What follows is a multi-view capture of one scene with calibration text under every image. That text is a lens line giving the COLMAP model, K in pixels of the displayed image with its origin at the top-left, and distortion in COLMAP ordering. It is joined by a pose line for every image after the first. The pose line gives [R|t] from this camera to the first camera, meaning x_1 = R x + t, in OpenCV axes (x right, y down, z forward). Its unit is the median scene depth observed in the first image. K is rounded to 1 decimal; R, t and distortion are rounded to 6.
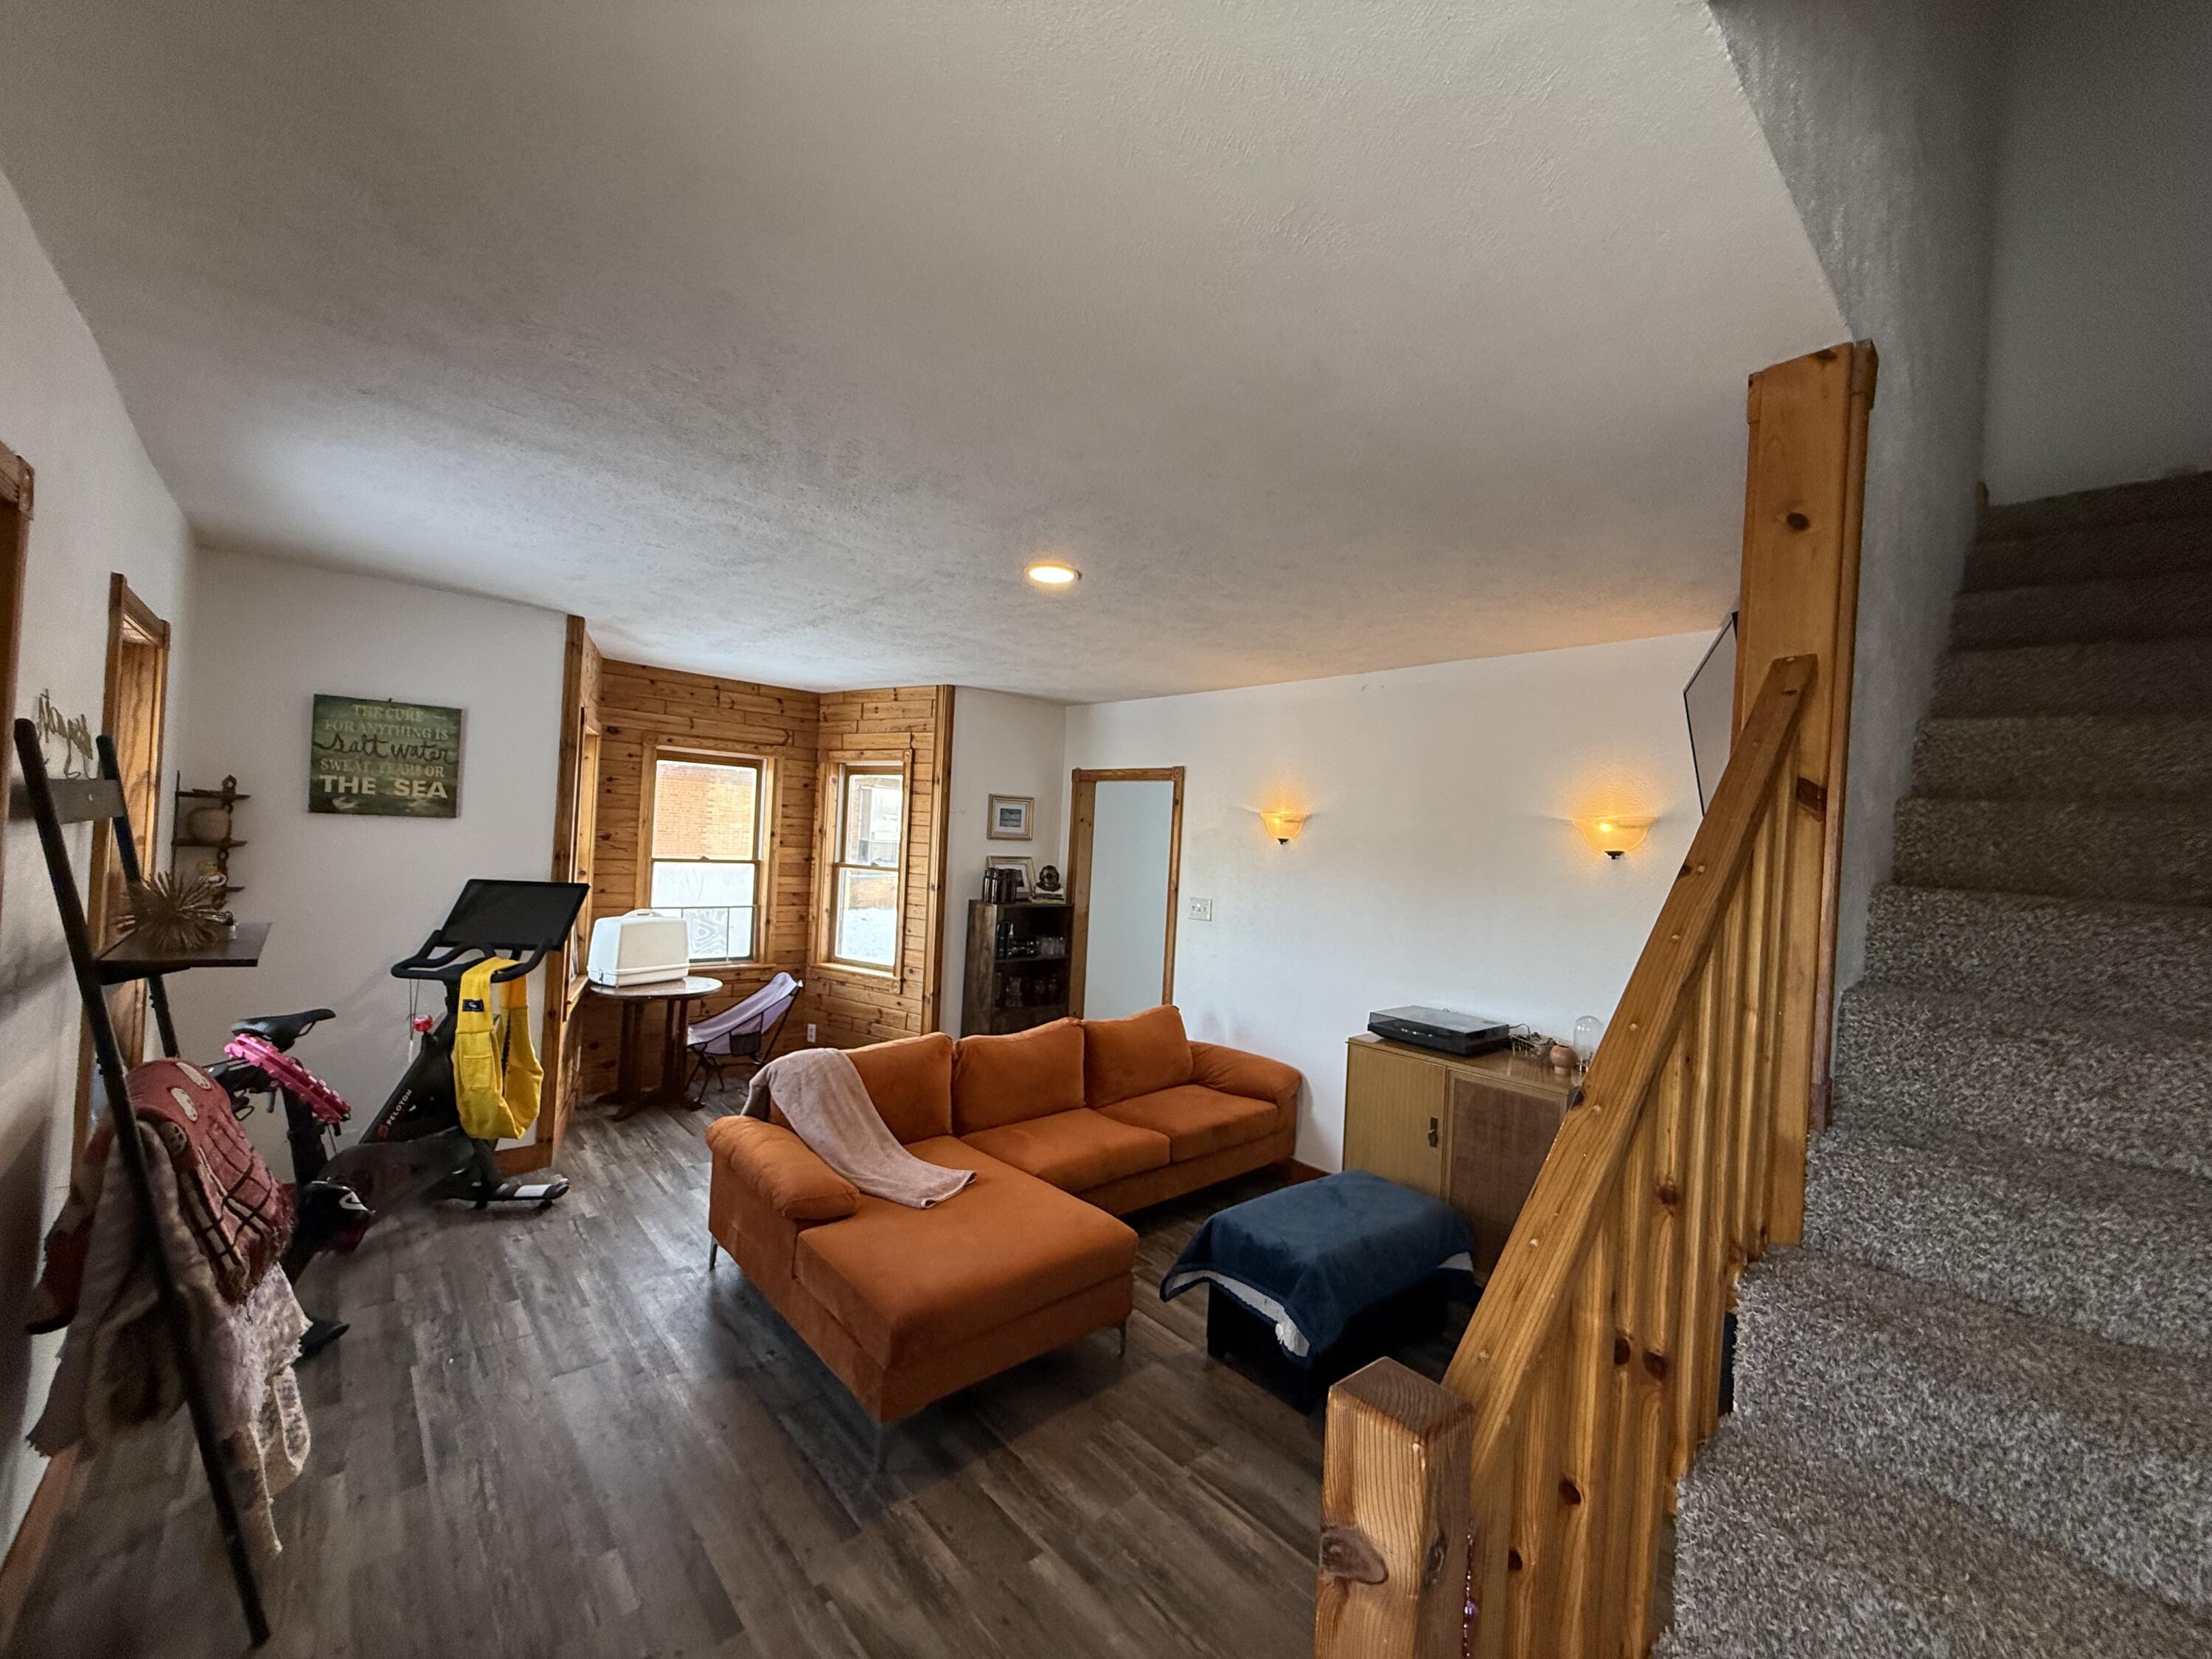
lens RADIAL K [[876.5, 0, 1113.2], [0, 876.5, 837.3], [0, 0, 1]] dist [0.000627, -0.000257]
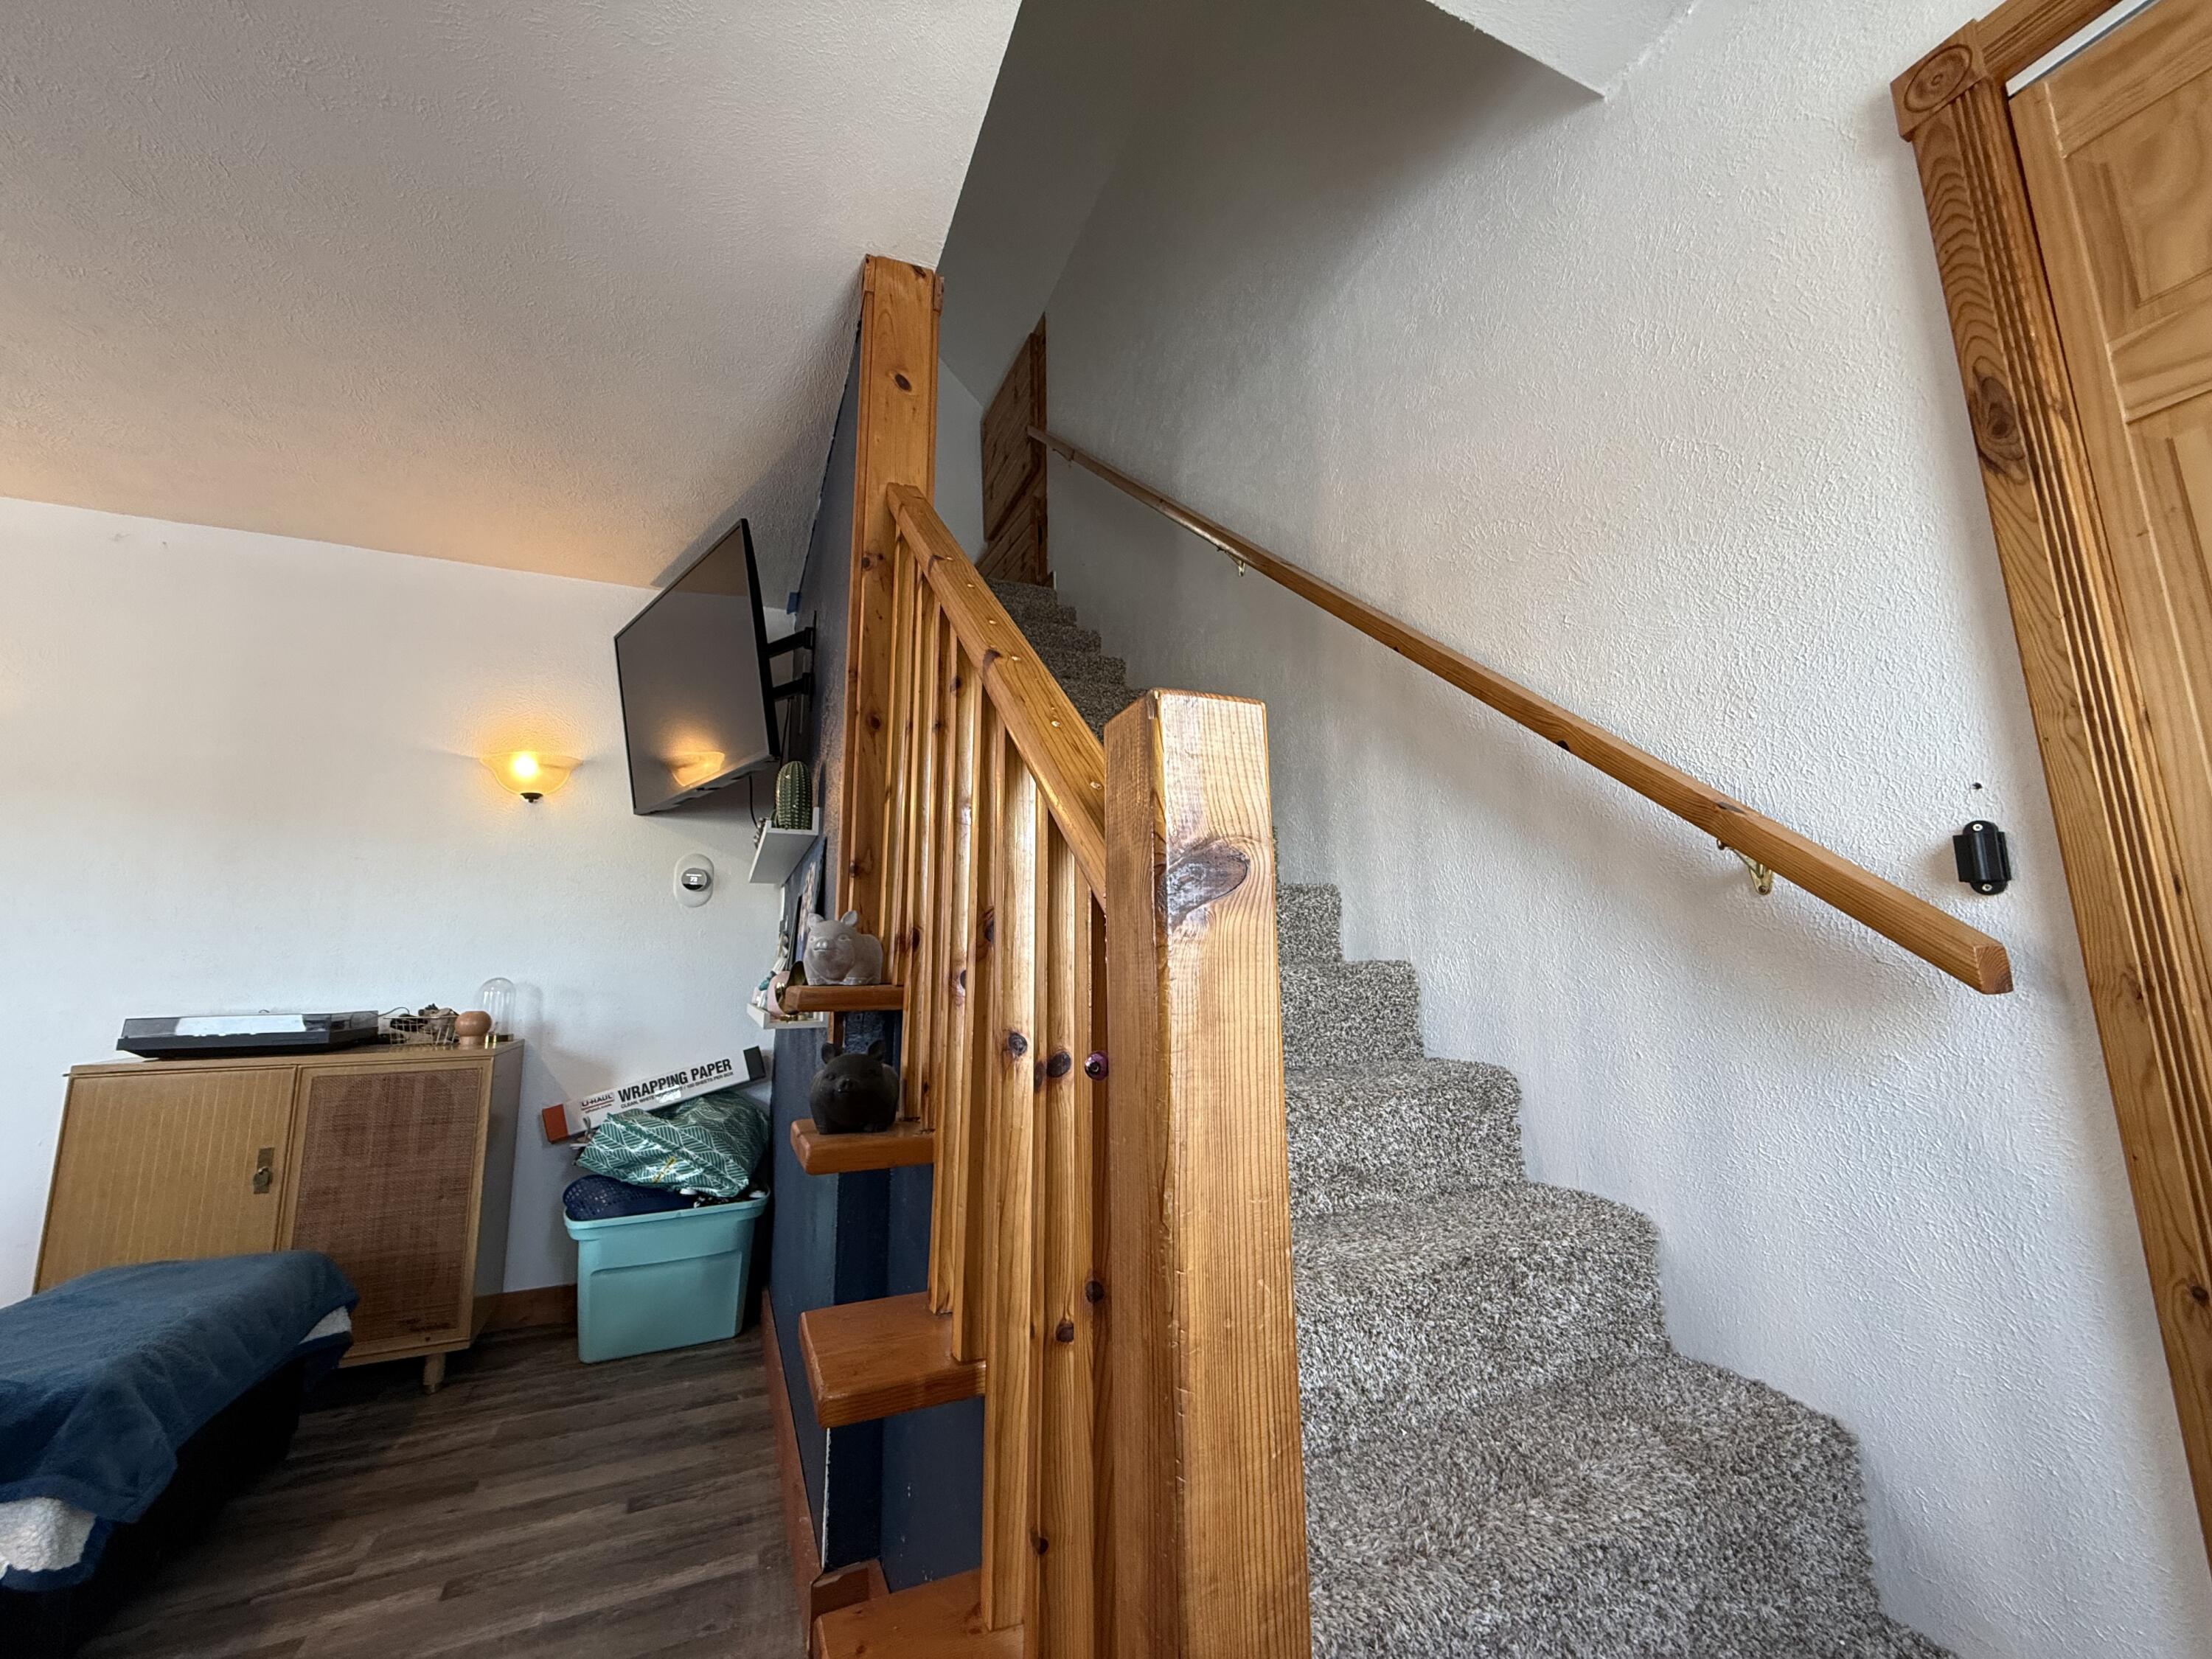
lens RADIAL K [[876.5, 0, 1106.8], [0, 876.5, 822.0], [0, 0, 1]] dist [0.000627, -0.000257]
pose [[0.312942, 0.103189, 0.944150, -0.097175], [0.028493, 0.992613, -0.117930, 0.172160], [-0.949345, 0.063807, 0.307690, 0.164652]]
